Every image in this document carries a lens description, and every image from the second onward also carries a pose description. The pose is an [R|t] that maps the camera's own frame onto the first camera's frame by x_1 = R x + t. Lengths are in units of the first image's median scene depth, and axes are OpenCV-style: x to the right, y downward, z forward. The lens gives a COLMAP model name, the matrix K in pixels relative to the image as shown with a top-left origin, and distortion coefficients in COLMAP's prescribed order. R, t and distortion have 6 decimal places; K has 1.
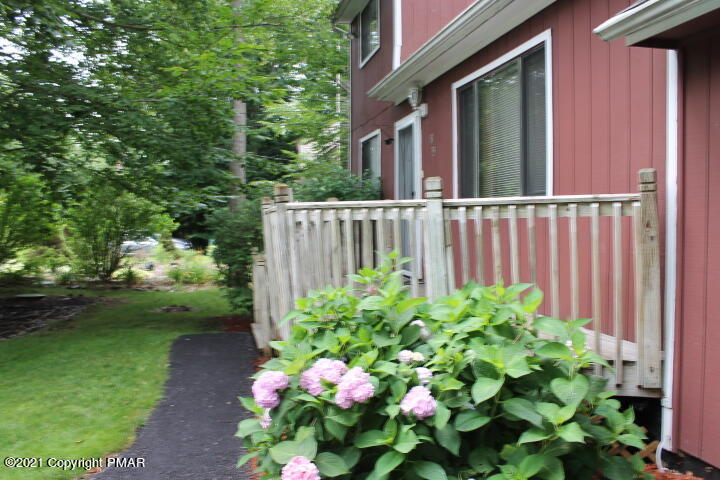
lens RADIAL K [[605.6, 0, 362.1], [0, 605.6, 242.3], [0, 0, 1]] dist [-0.169793, 0.151863]
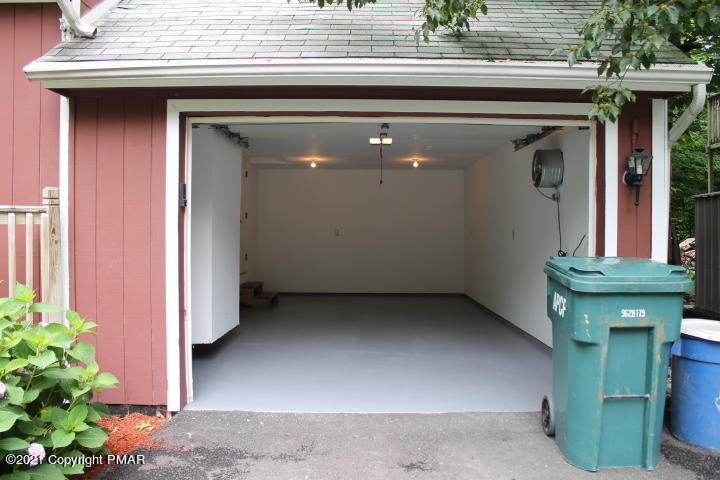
lens RADIAL K [[605.6, 0, 362.1], [0, 605.6, 242.3], [0, 0, 1]] dist [-0.169793, 0.151863]
pose [[0.242603, -0.007000, 0.970100, -0.519730], [0.031610, 0.999500, -0.000692, 0.014050], [-0.969611, 0.030833, 0.242703, 0.045823]]
